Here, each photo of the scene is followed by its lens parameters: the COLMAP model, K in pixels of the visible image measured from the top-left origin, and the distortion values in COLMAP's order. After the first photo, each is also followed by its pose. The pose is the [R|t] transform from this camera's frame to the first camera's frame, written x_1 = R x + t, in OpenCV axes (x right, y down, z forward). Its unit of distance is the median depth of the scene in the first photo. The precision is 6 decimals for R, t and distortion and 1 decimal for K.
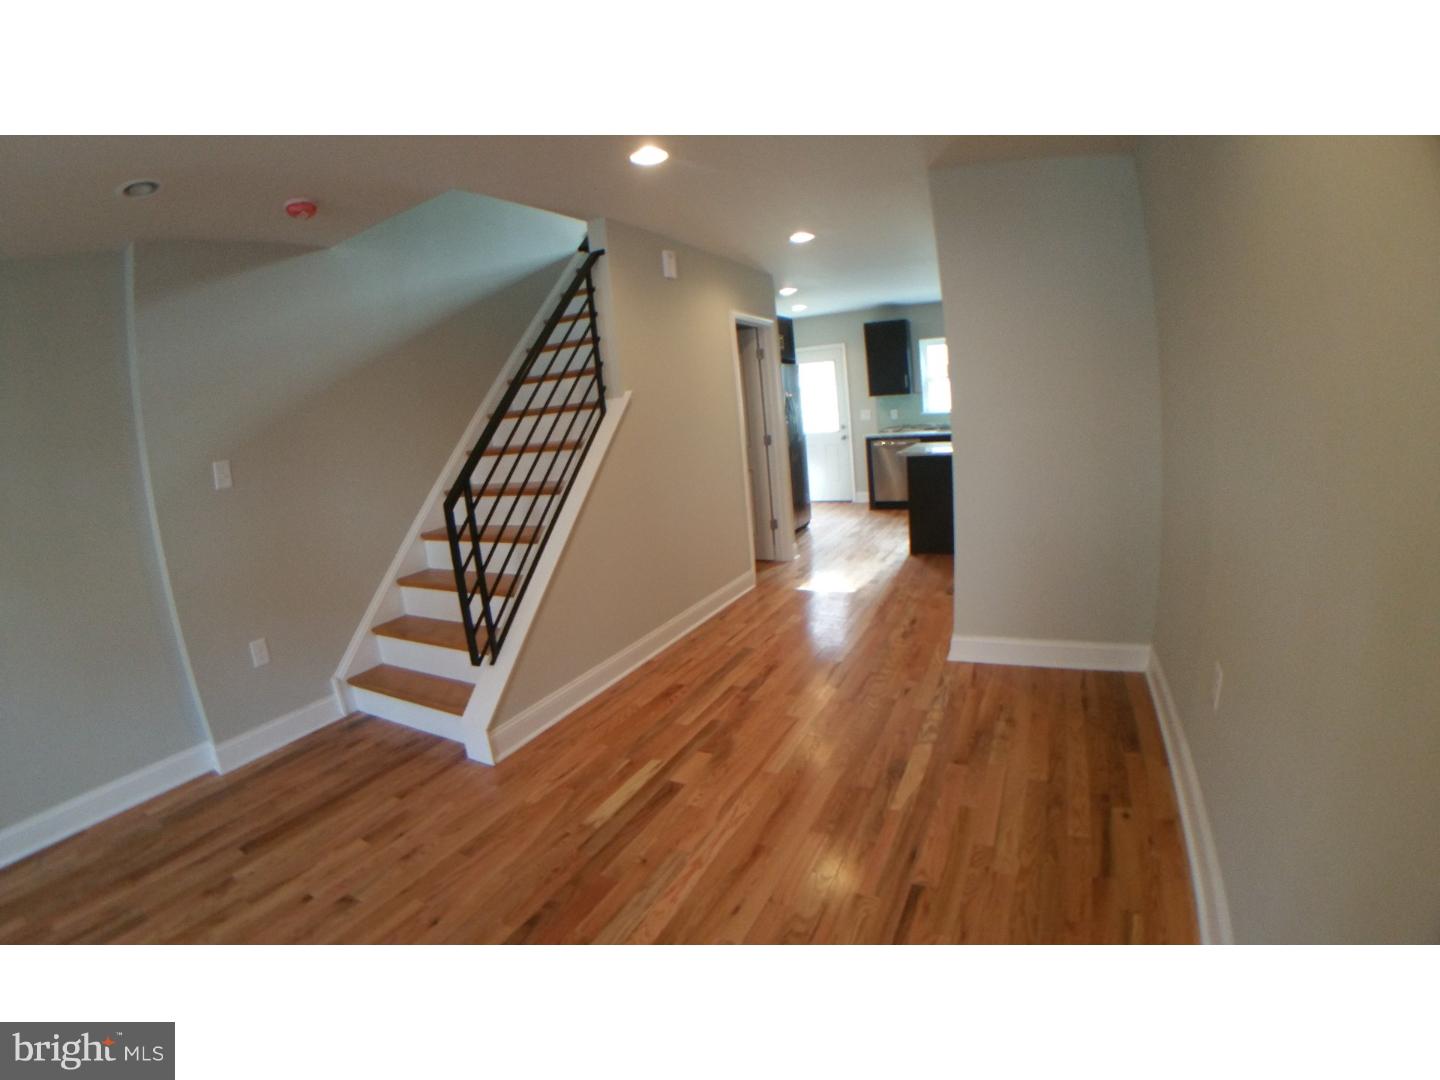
lens RADIAL K [[695.1, 0, 720.0], [0, 695.1, 540.0], [0, 0, 1]] dist [-0.155763, 0.000562]
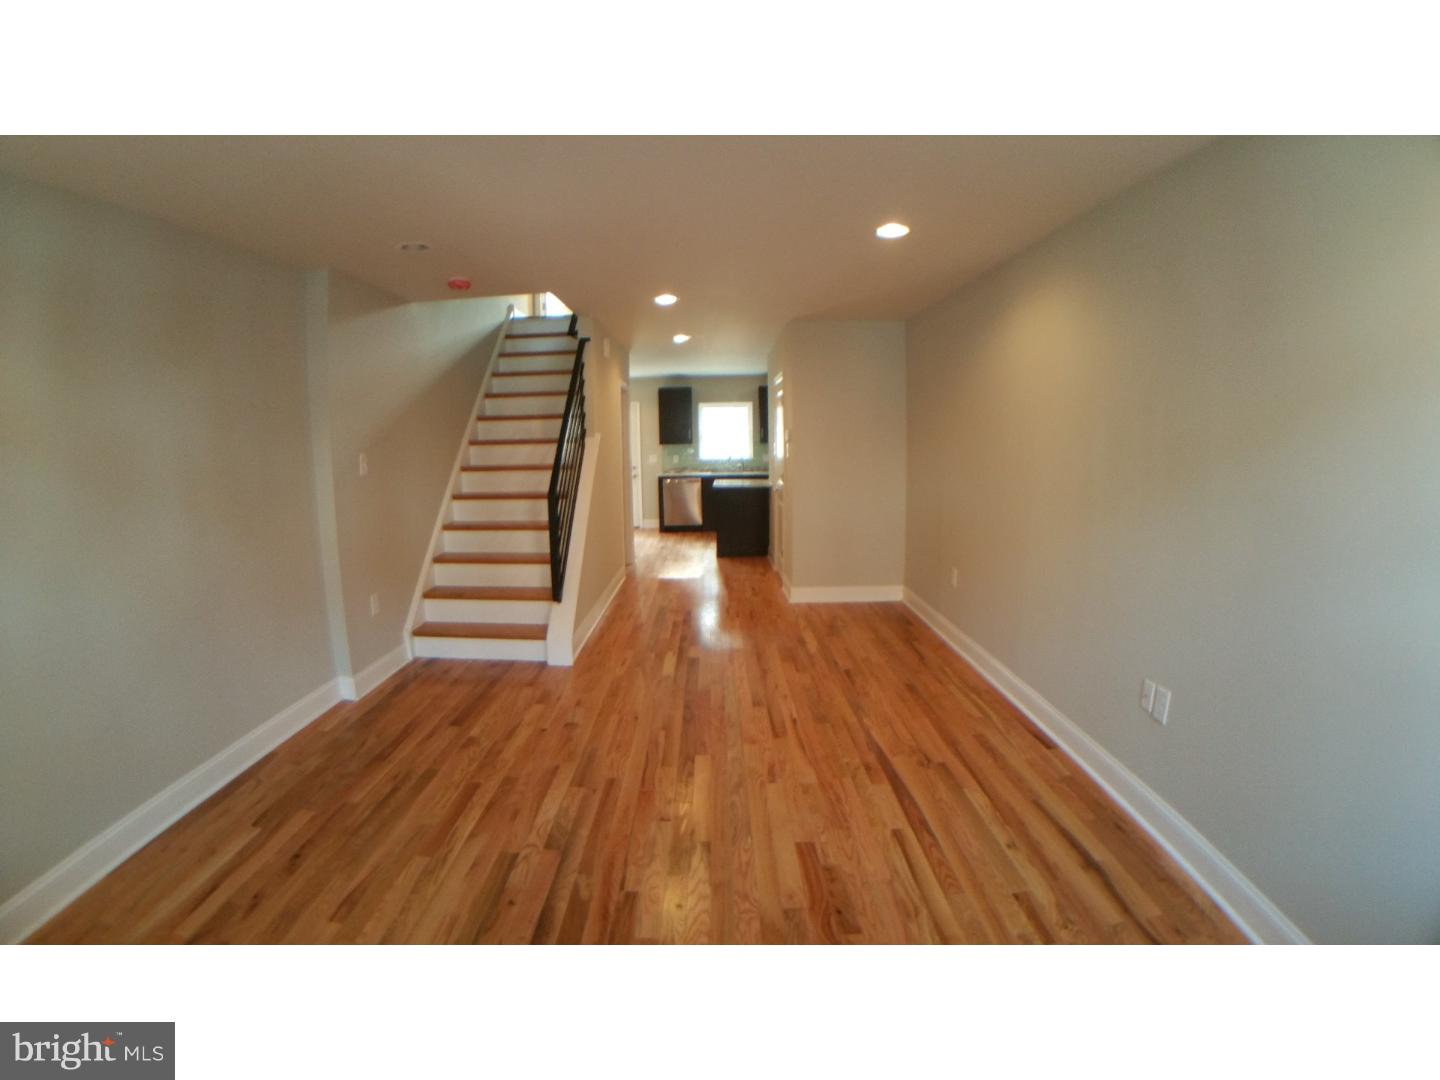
lens RADIAL K [[754.6, 0, 720.0], [0, 754.6, 540.0], [0, 0, 1]] dist [-0.000138, 0.000141]
pose [[0.883484, 0.008945, 0.468377, -0.750877], [0.026857, 0.997206, -0.069705, 0.155037], [-0.467691, 0.074162, 0.880775, -0.631638]]
